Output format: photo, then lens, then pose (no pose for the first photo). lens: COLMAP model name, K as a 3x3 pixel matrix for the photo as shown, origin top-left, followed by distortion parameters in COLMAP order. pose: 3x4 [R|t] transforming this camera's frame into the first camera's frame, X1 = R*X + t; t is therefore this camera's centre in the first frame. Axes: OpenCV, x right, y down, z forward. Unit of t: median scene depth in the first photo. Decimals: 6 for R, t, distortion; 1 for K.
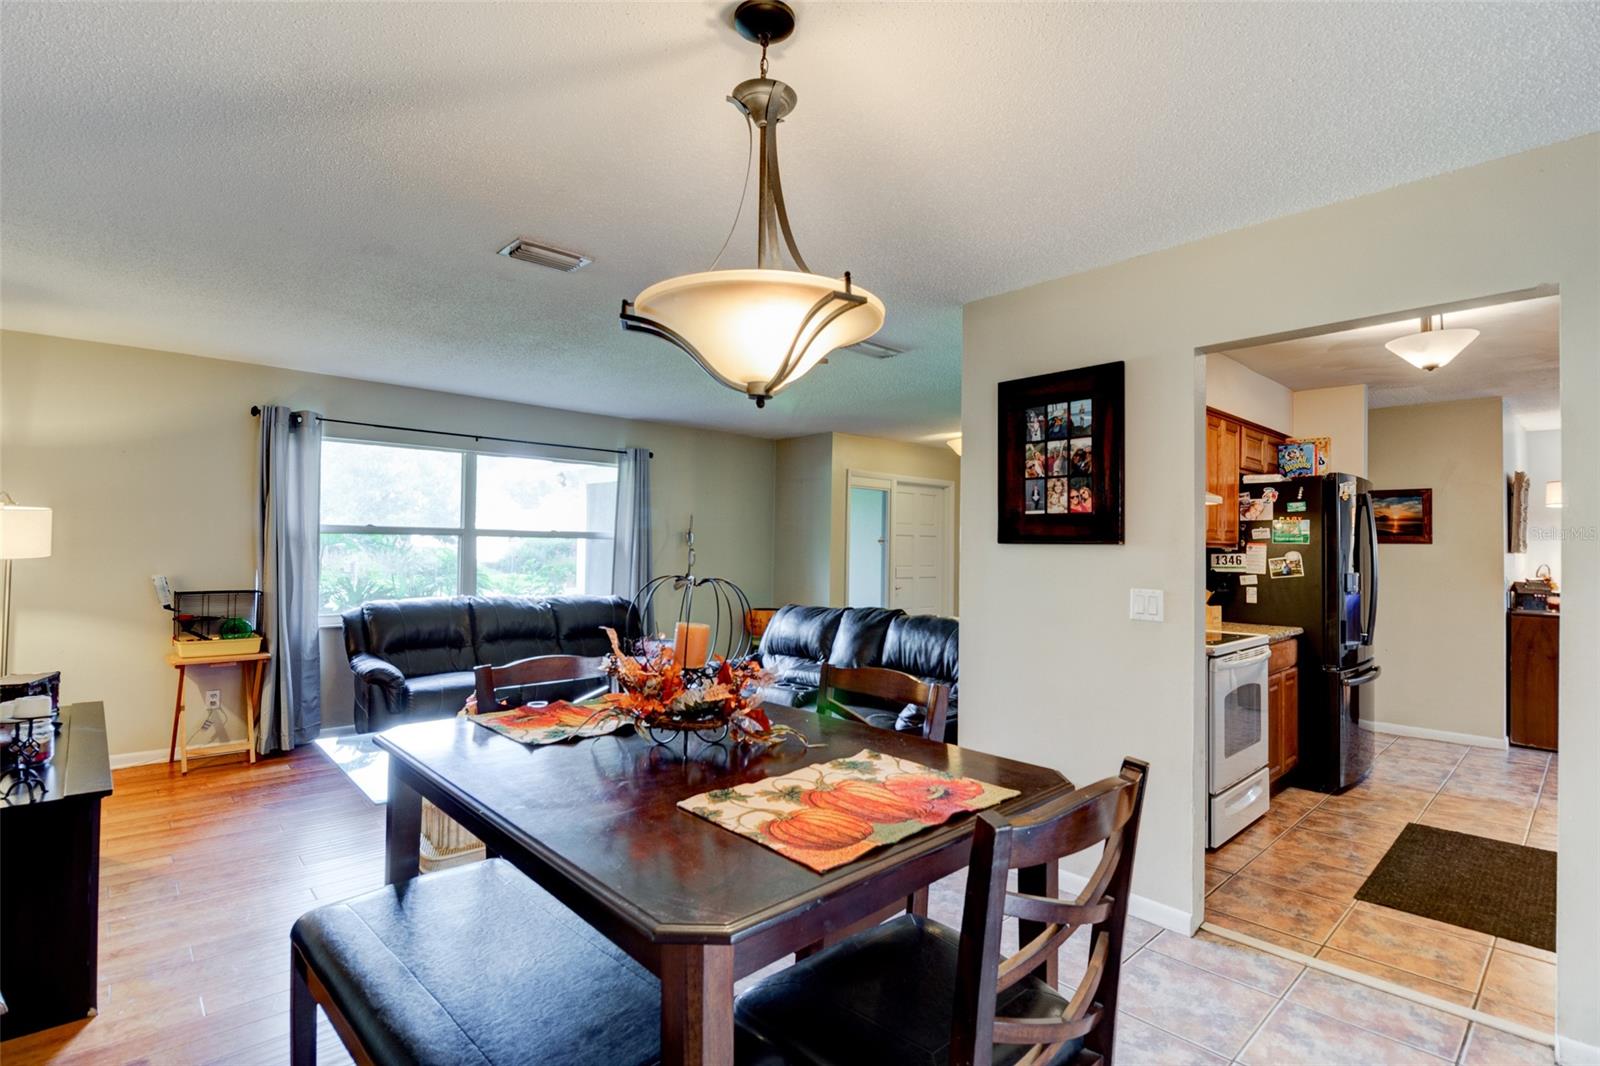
lens RADIAL K [[765.1, 0, 798.0], [0, 765.1, 529.6], [0, 0, 1]] dist [-0.005747, -0.001454]
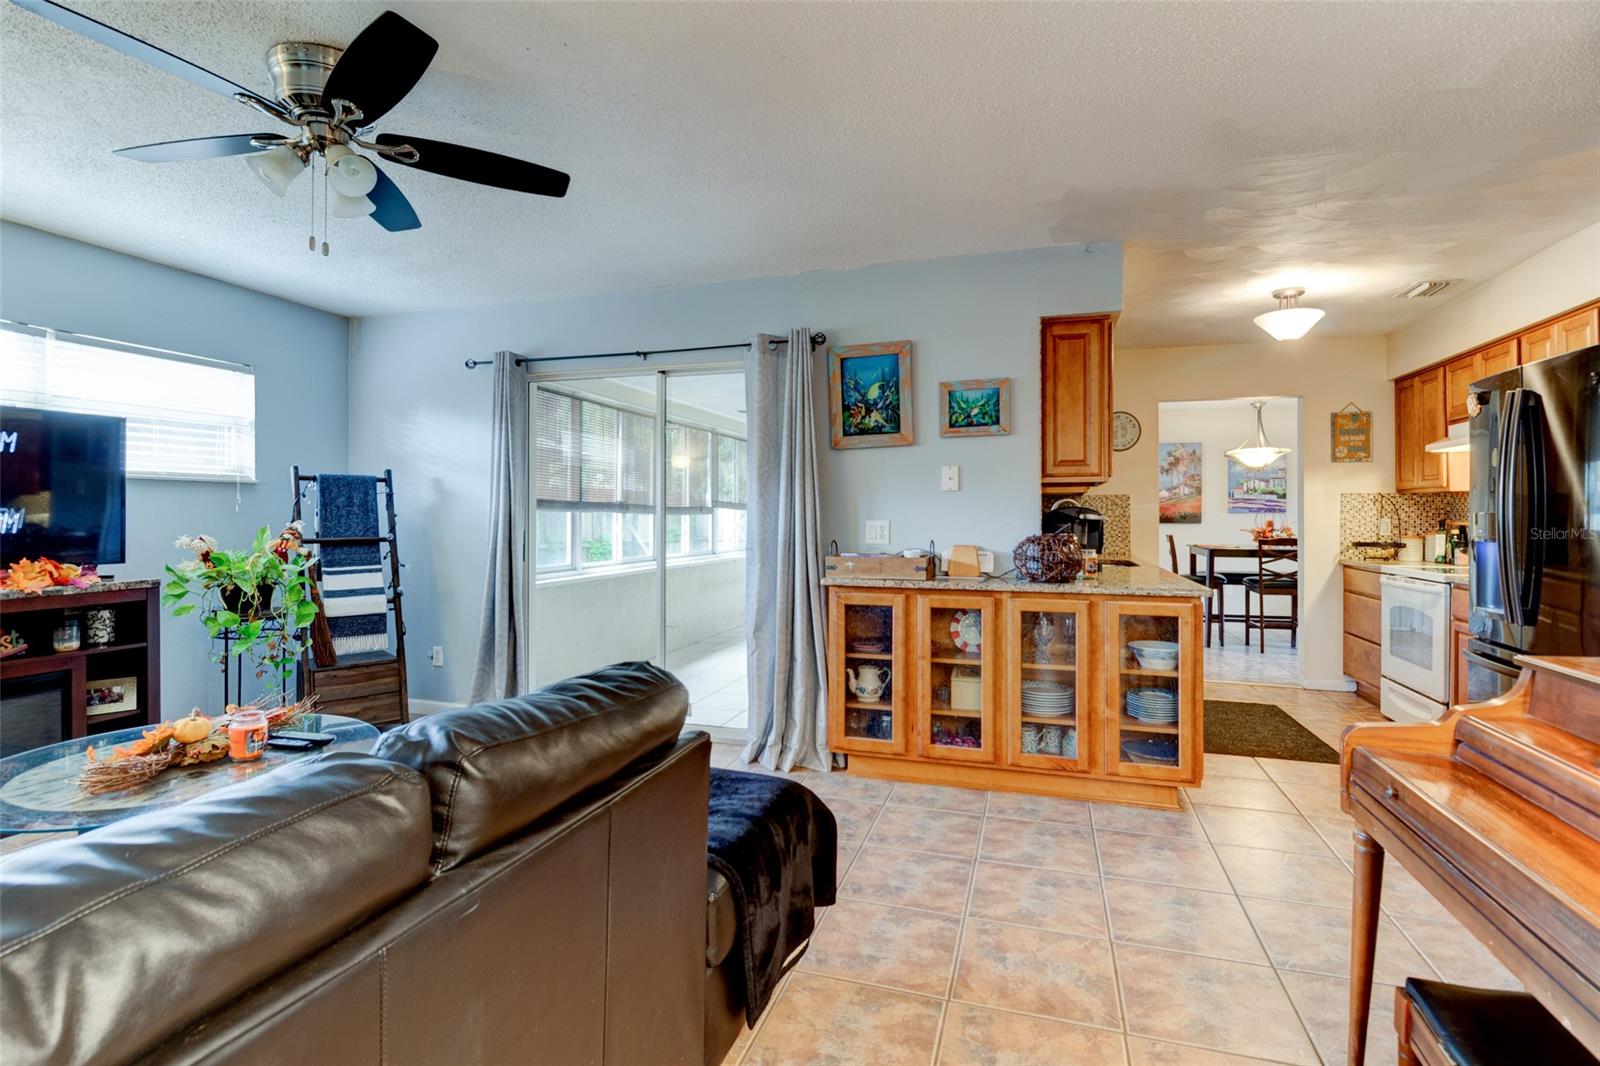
lens RADIAL K [[753.4, 0, 799.2], [0, 753.4, 512.1], [0, 0, 1]] dist [-0.007972, -0.000832]
pose [[-0.874490, -0.018883, -0.484677, 1.589125], [-0.004242, 0.999501, -0.031287, 0.081155], [0.485026, -0.025304, -0.874134, 1.263348]]
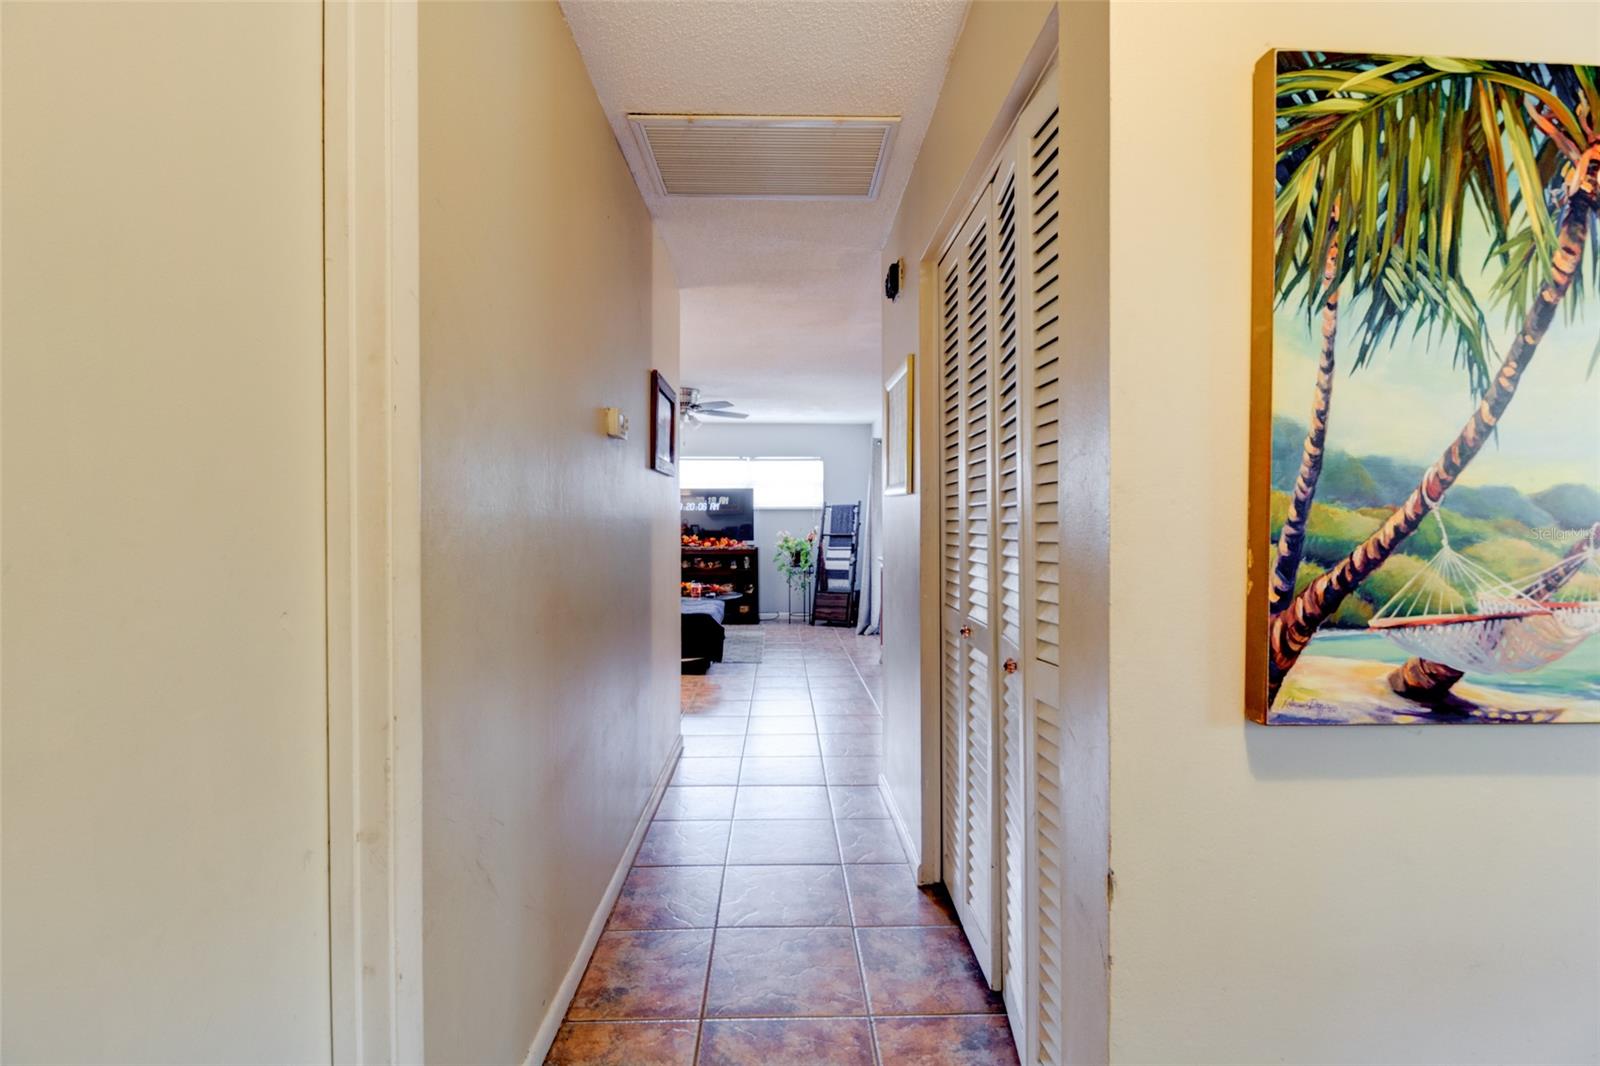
lens RADIAL K [[765.1, 0, 798.0], [0, 765.1, 529.6], [0, 0, 1]] dist [-0.005747, -0.001454]
pose [[-0.746638, -0.018094, 0.664985, 0.359445], [-0.025584, 0.999672, -0.001525, 0.081063], [-0.664739, -0.018152, -0.746855, 1.766953]]
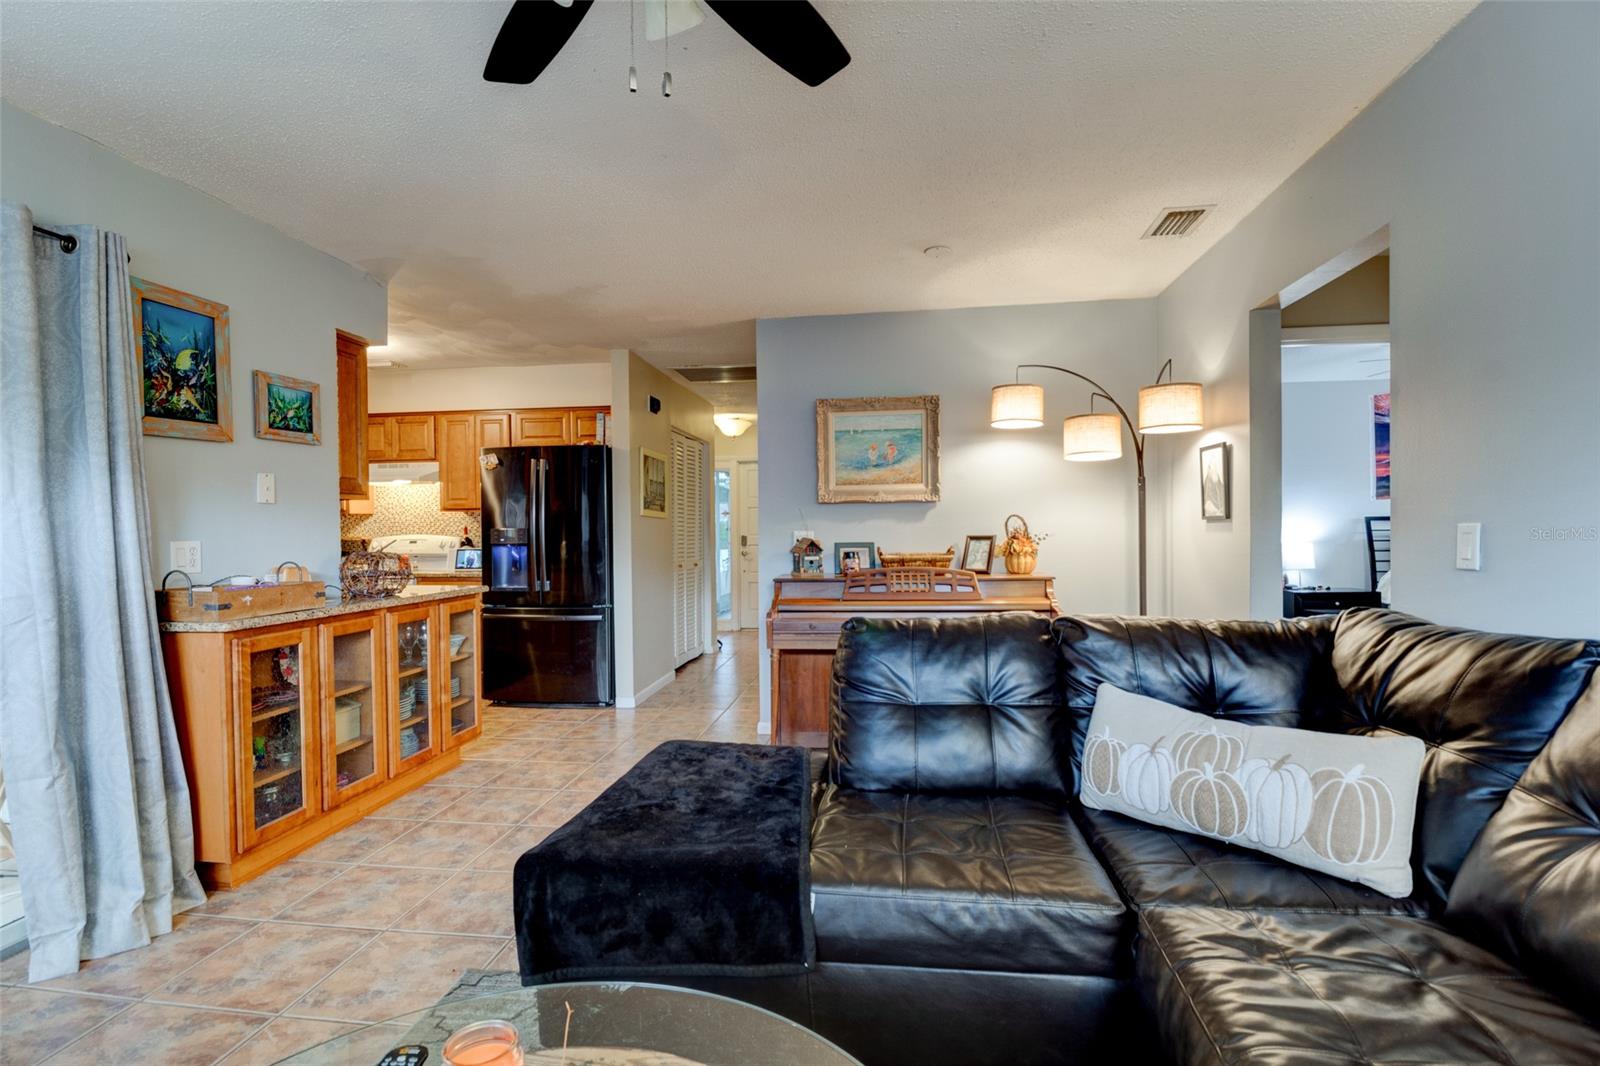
lens RADIAL K [[765.1, 0, 798.0], [0, 765.1, 529.6], [0, 0, 1]] dist [-0.005747, -0.001454]
pose [[0.643353, -0.022751, -0.765231, 1.883006], [0.041224, 0.999138, 0.004953, 0.071973], [0.764459, -0.034732, 0.643737, 0.558357]]
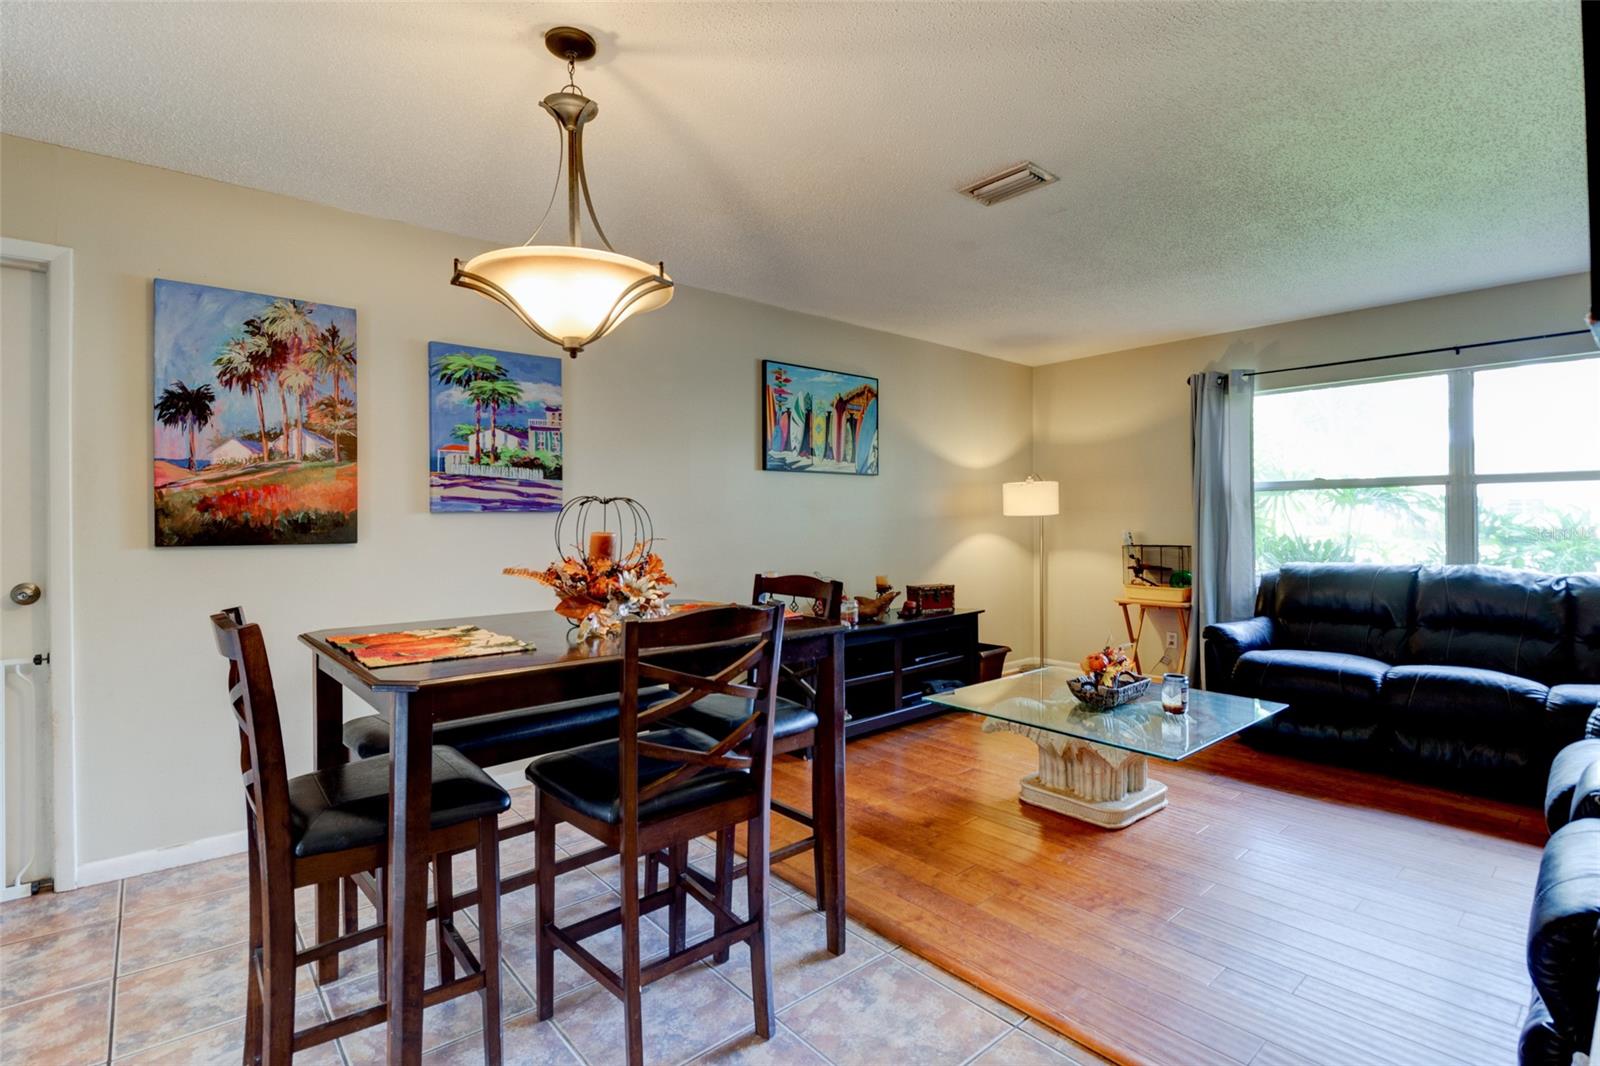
lens RADIAL K [[765.1, 0, 798.0], [0, 765.1, 529.6], [0, 0, 1]] dist [-0.005747, -0.001454]
pose [[-0.043633, -0.003056, -0.999043, 0.414257], [0.027175, 0.999622, -0.004245, 0.046892], [0.998678, -0.027334, -0.043533, 0.499613]]
